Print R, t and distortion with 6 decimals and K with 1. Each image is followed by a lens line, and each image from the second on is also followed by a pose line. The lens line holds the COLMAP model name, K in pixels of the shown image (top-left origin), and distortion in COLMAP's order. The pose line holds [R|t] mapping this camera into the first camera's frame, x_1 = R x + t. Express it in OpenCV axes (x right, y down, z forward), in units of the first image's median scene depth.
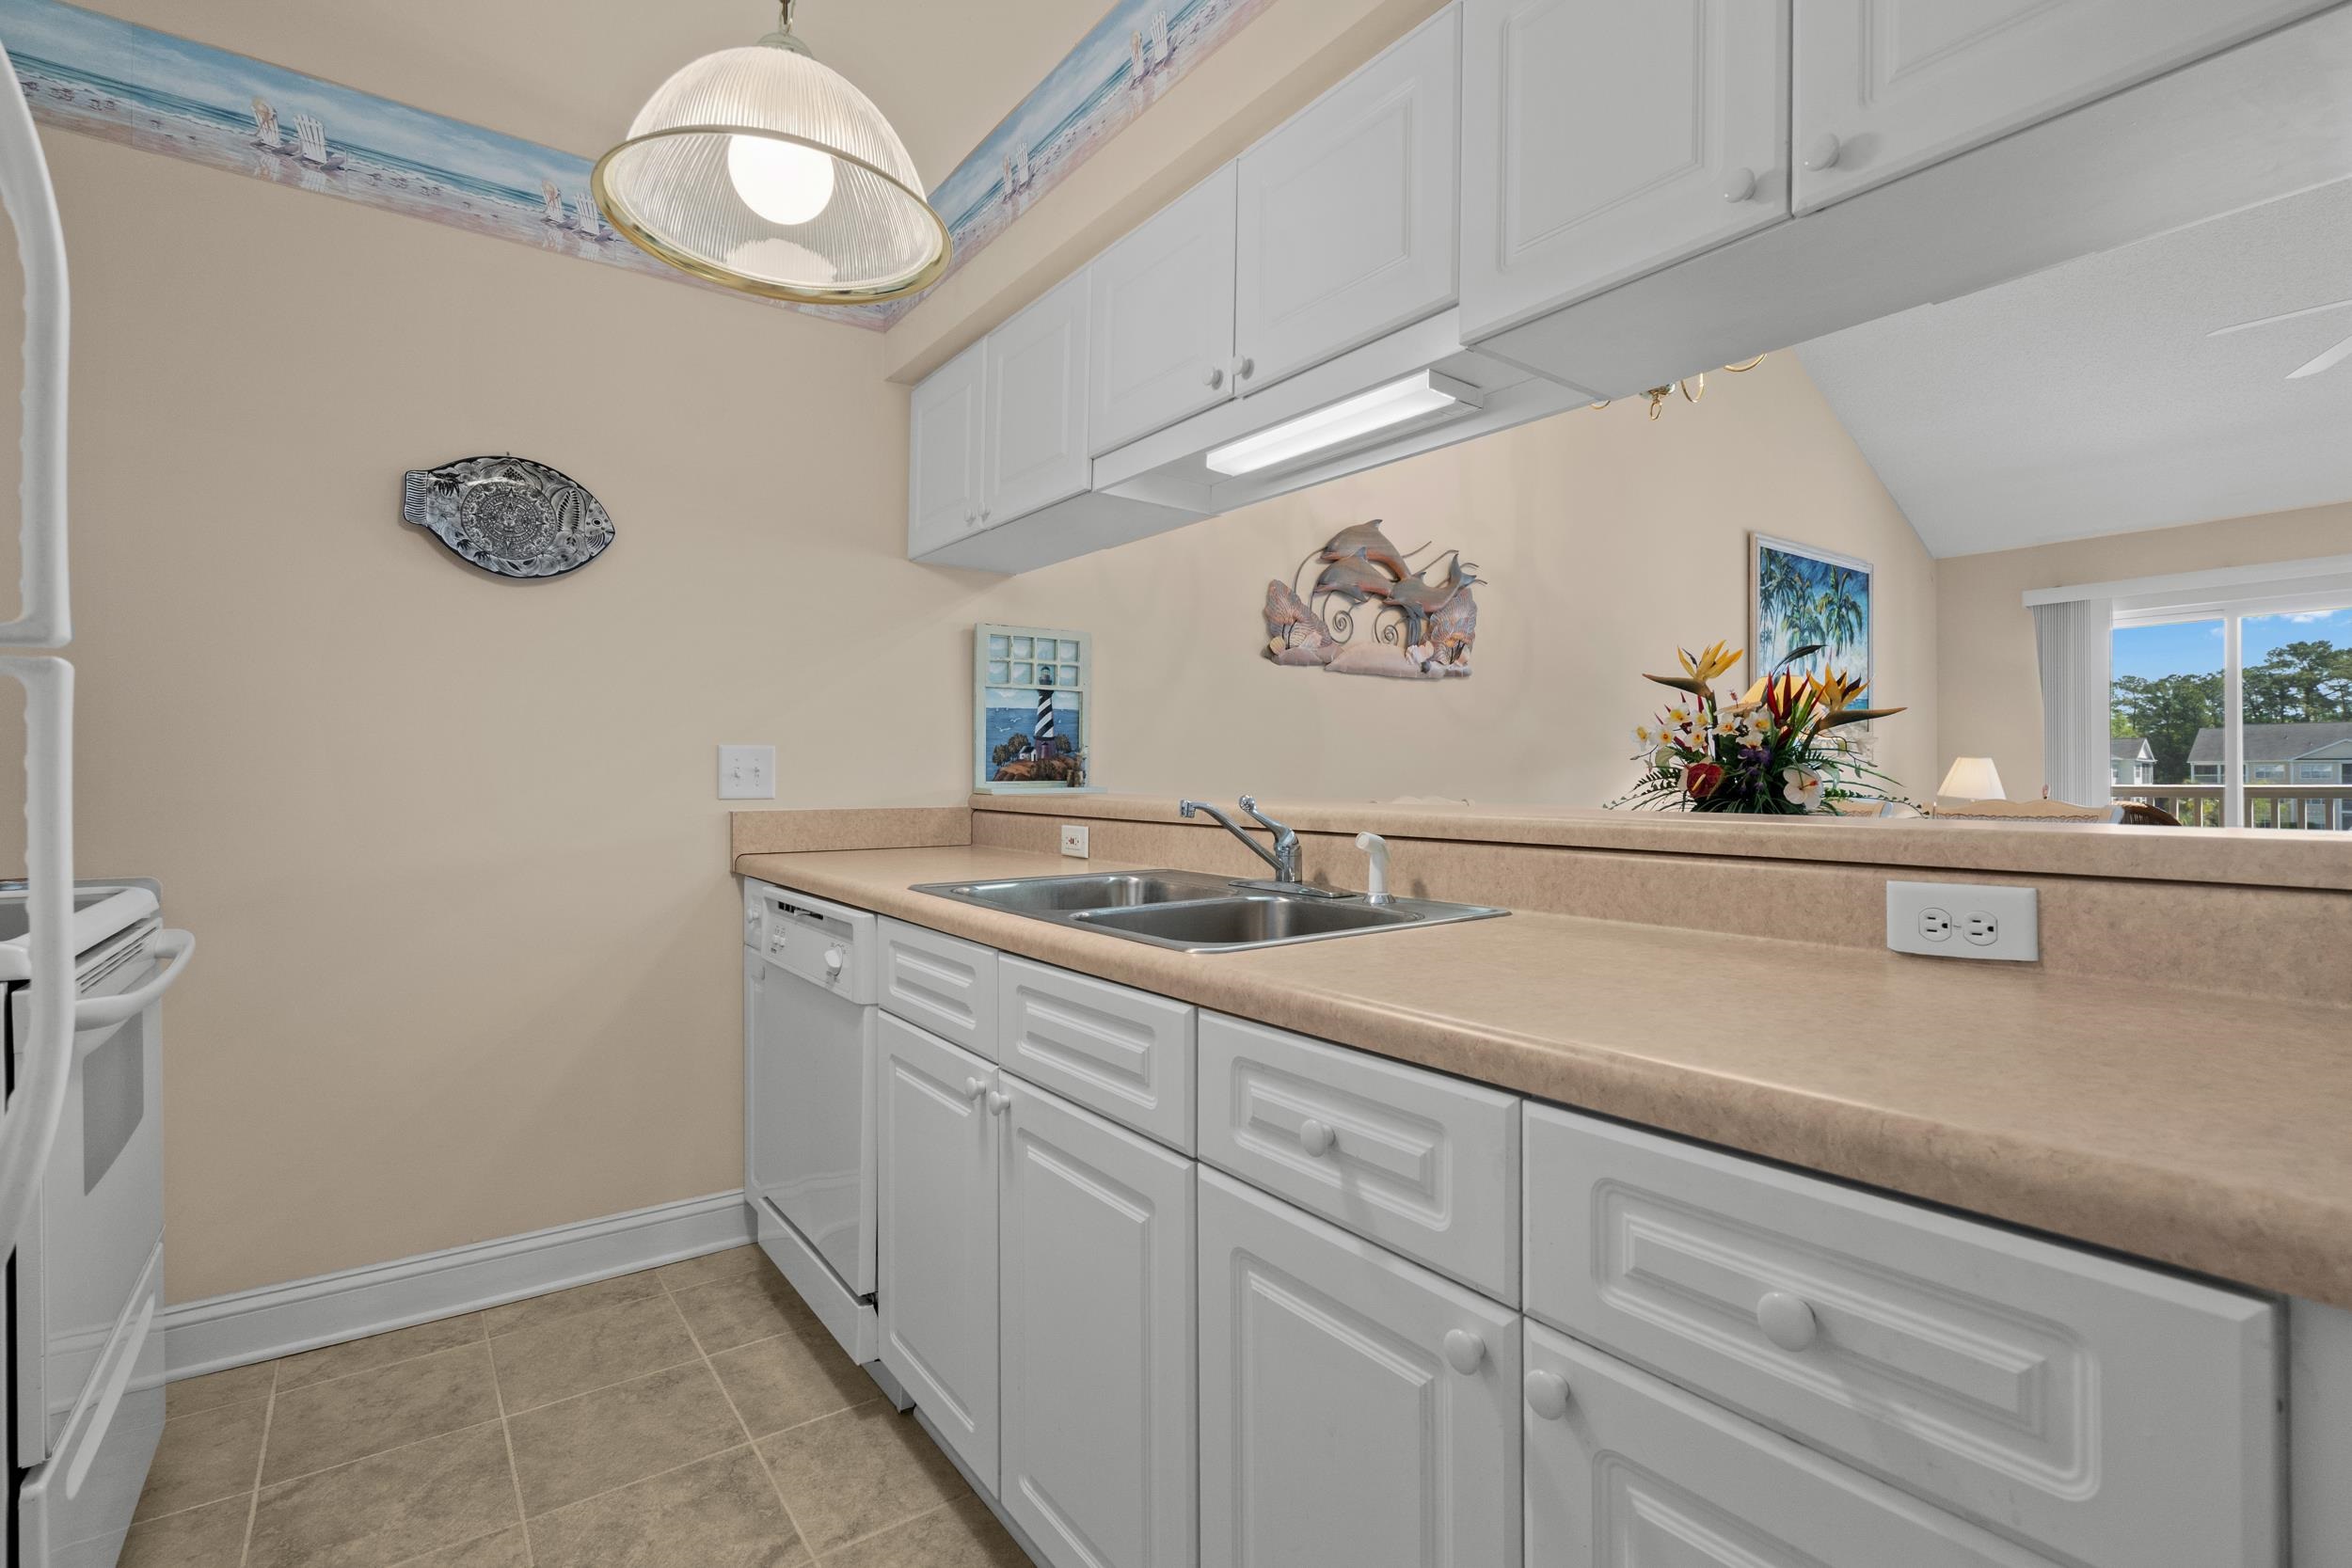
lens RADIAL K [[1081.4, 0, 1136.8], [0, 1081.4, 774.9], [0, 0, 1]] dist [-0.008150, 0.005598]
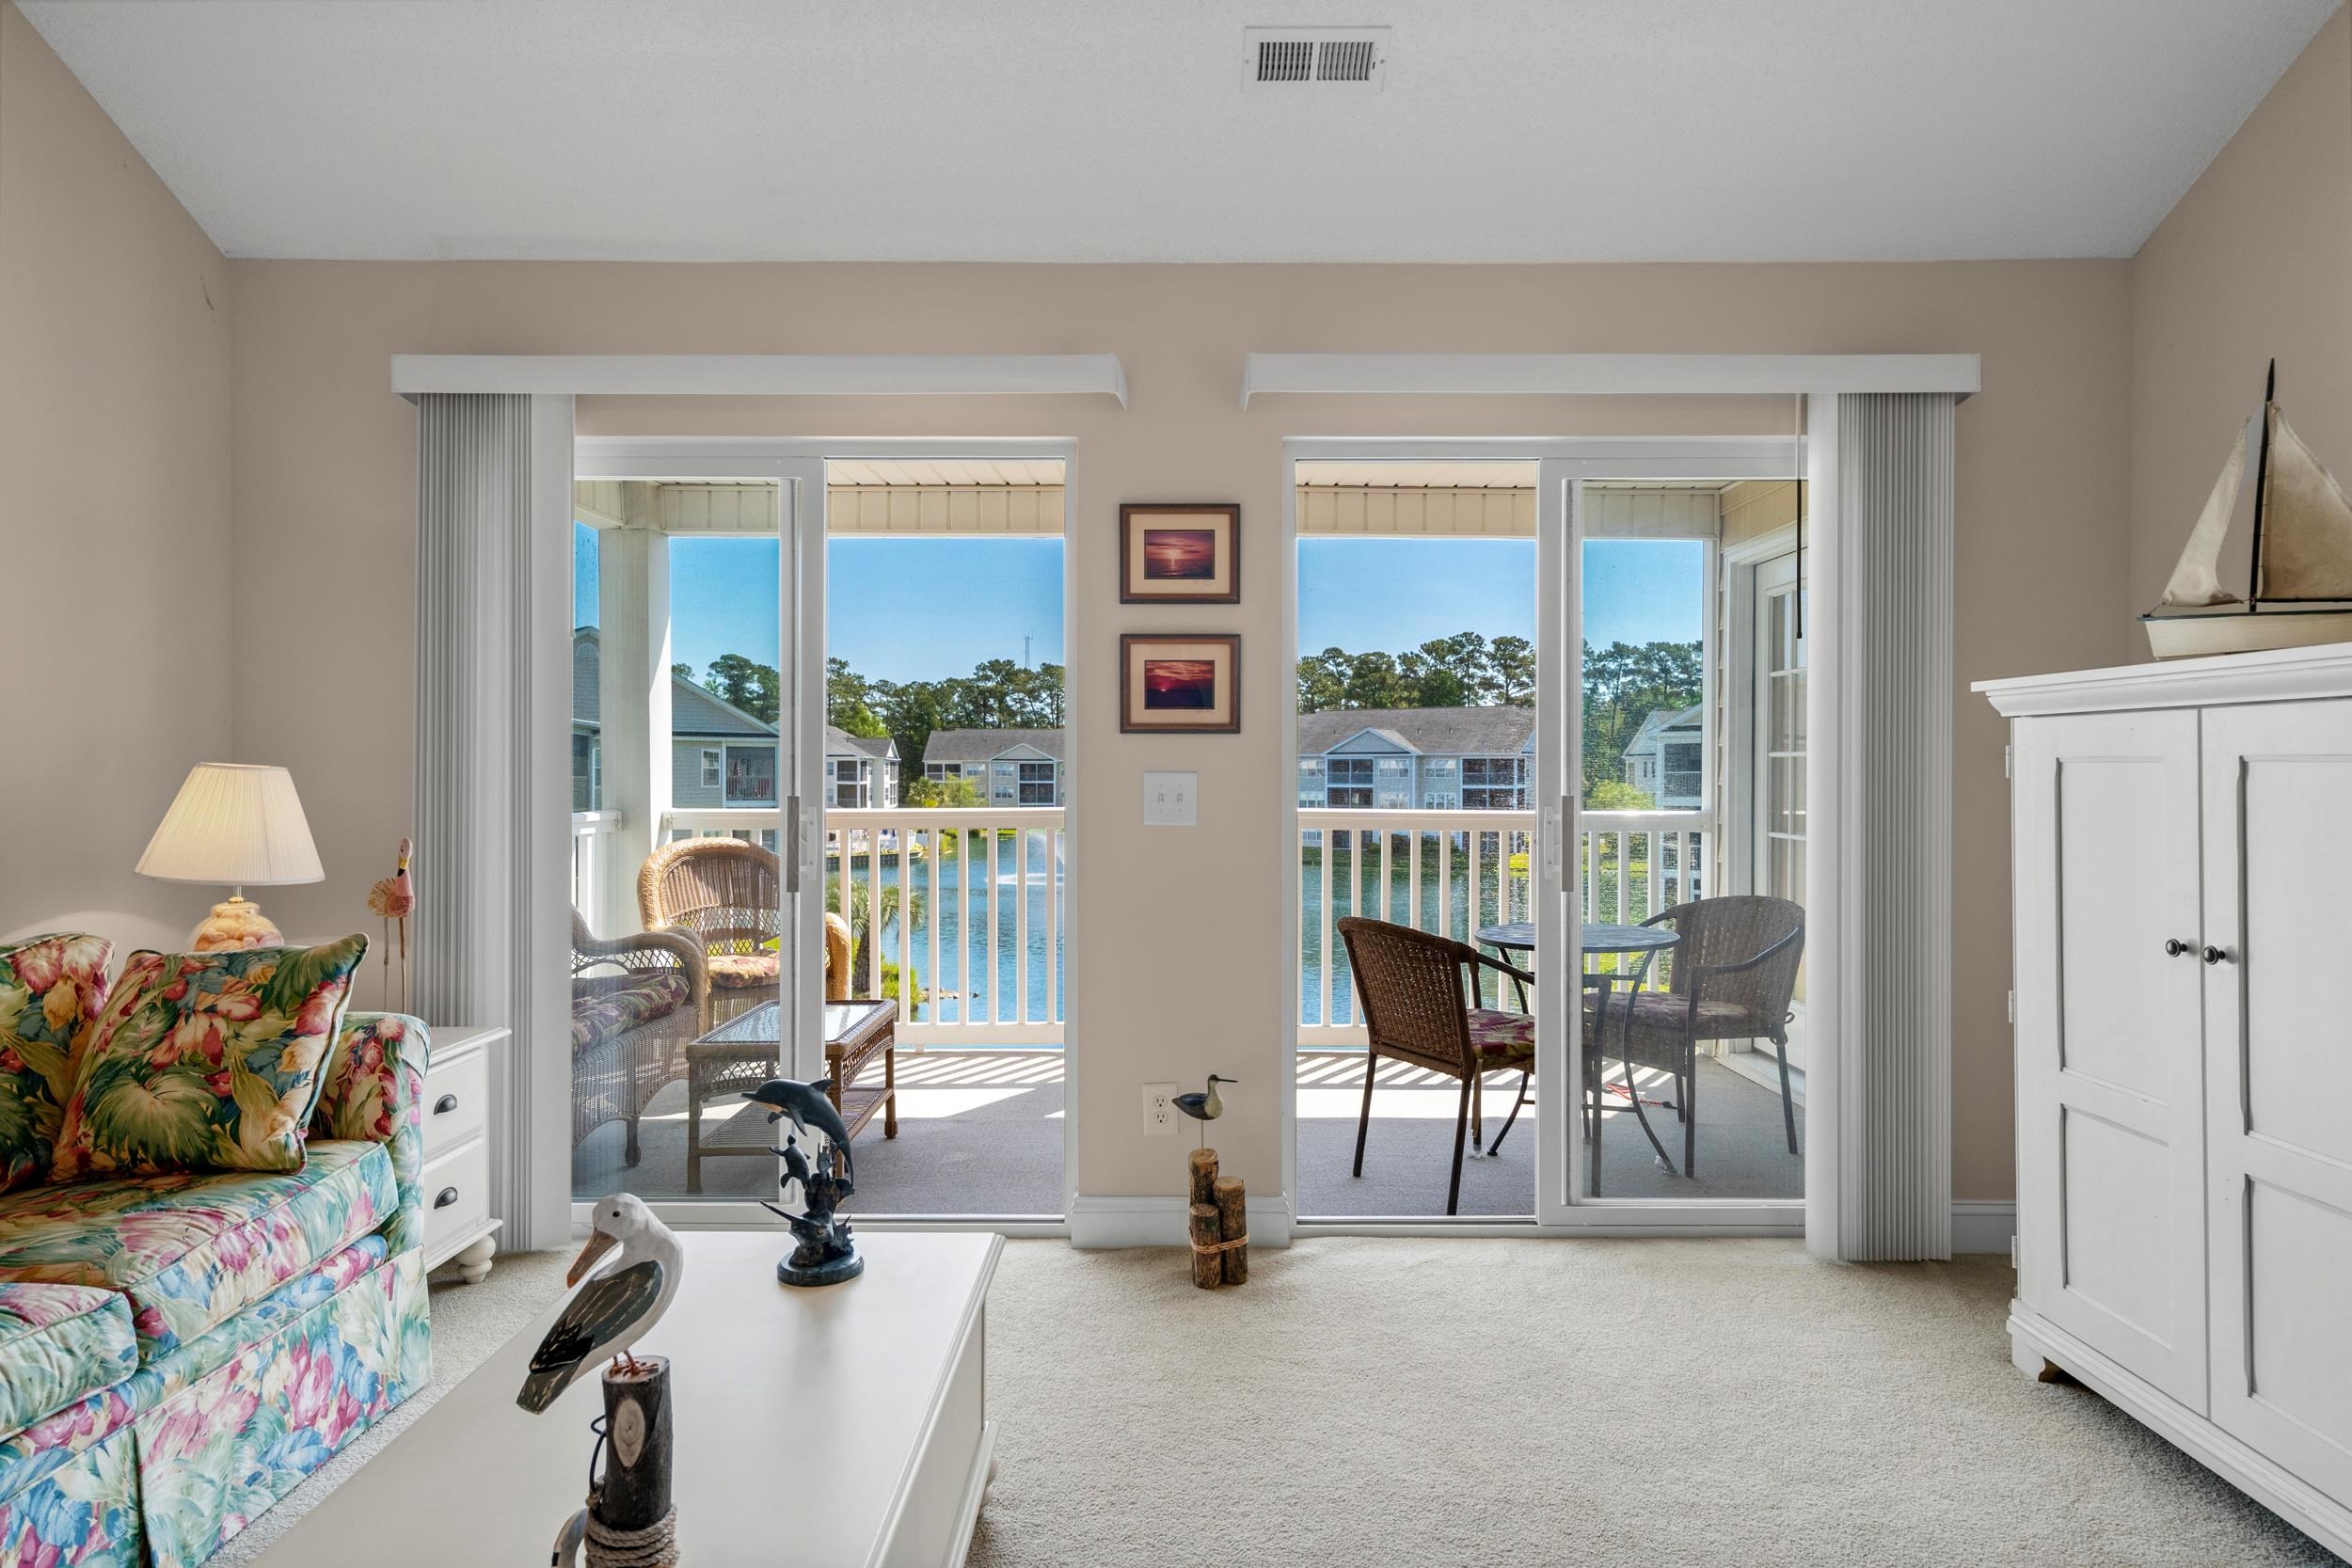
lens RADIAL K [[1315.9, 0, 1180.5], [0, 1315.9, 771.6], [0, 0, 1]] dist [0.006567, 0.002731]
pose [[0.573185, 0.003447, 0.819419, 1.559101], [-0.003668, 0.999992, -0.001640, -0.037823], [-0.819418, -0.002066, 0.573193, 1.262051]]
